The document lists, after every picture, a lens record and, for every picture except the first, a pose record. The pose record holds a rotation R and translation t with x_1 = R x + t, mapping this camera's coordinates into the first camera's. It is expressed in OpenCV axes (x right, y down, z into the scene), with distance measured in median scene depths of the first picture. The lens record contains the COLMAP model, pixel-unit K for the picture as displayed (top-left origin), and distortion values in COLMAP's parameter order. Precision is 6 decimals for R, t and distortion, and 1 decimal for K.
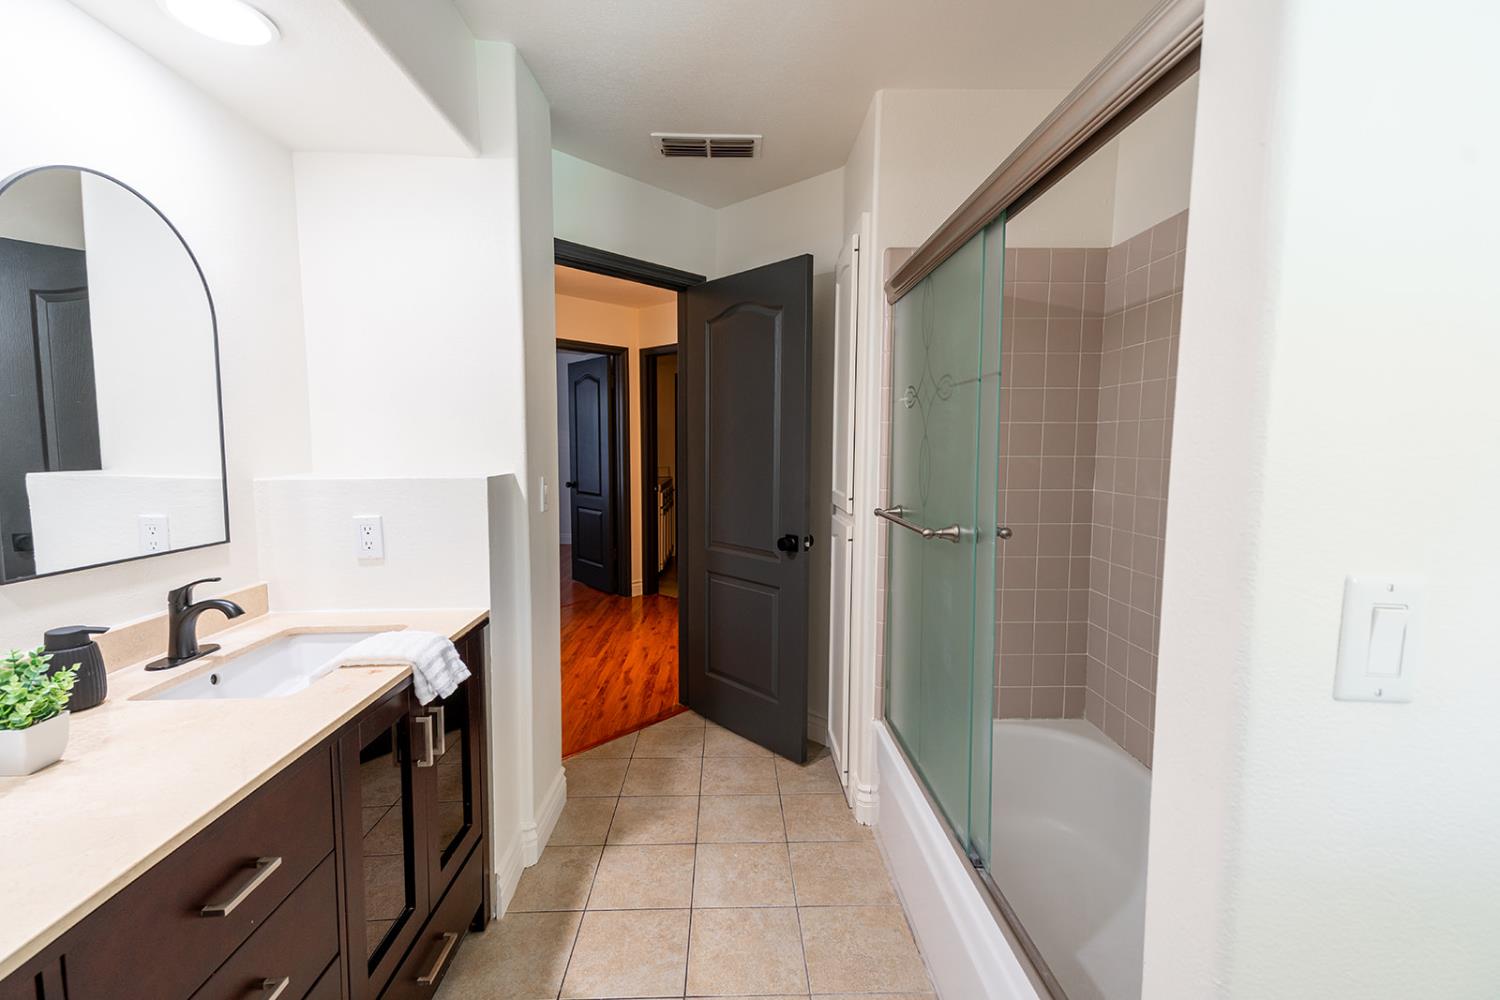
lens RADIAL K [[654.9, 0, 744.3], [0, 654.9, 499.7], [0, 0, 1]] dist [0.041790, -0.012611]
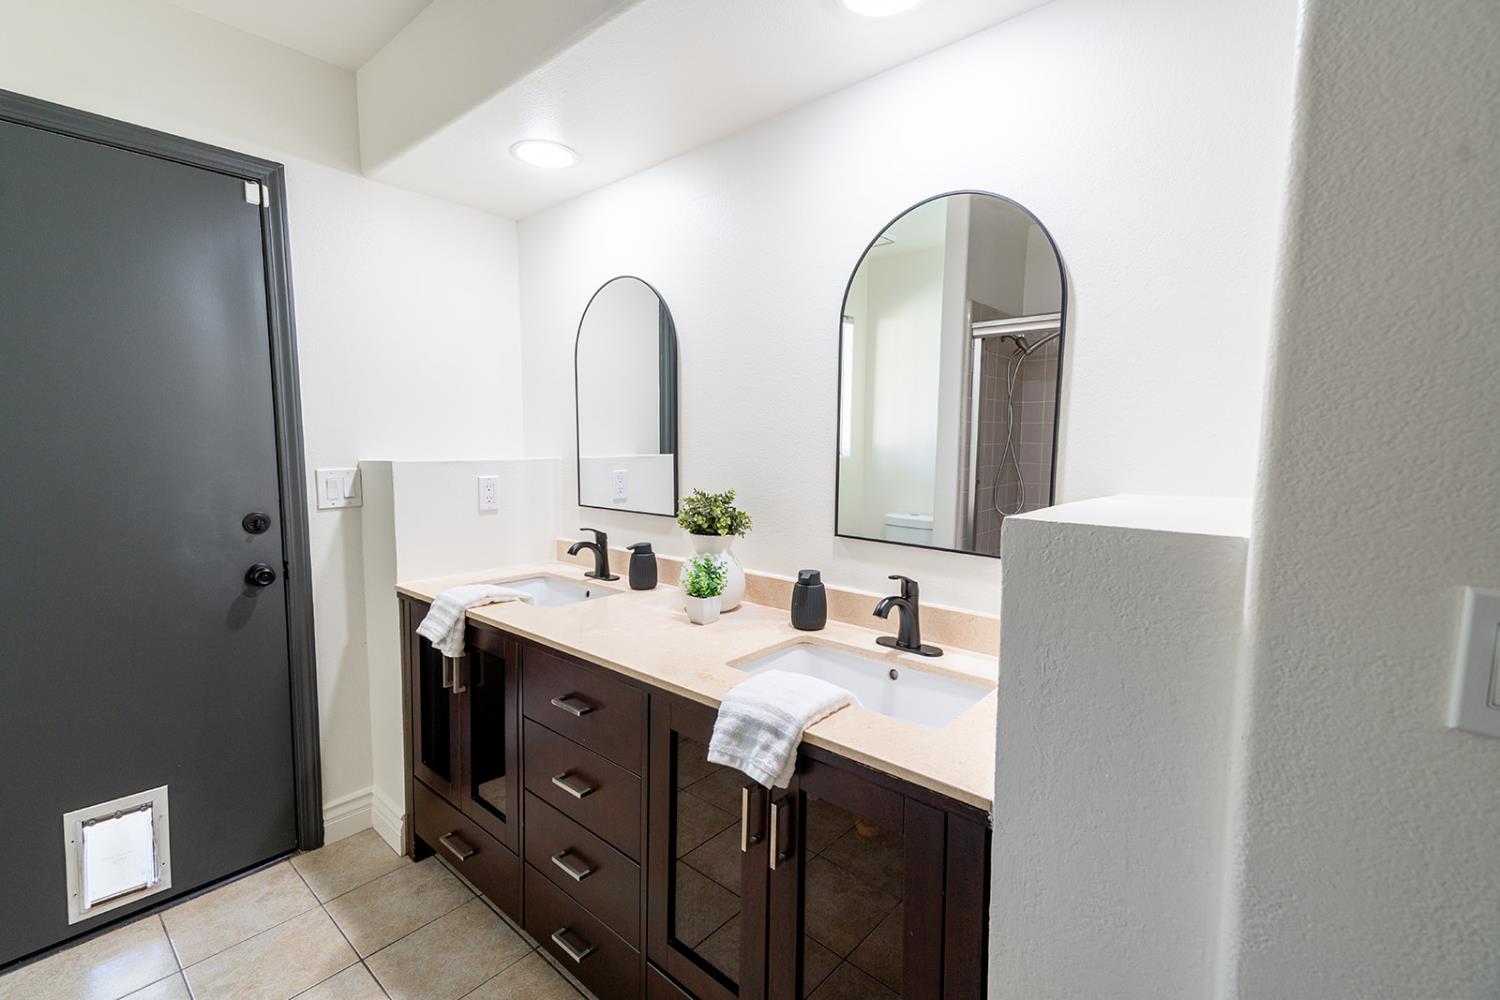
lens RADIAL K [[654.9, 0, 744.3], [0, 654.9, 499.7], [0, 0, 1]] dist [0.041790, -0.012611]
pose [[-0.678977, 0.061333, -0.731593, 0.094191], [-0.073837, 0.985747, 0.151166, -0.144380], [0.730437, 0.156657, -0.664771, 1.609001]]
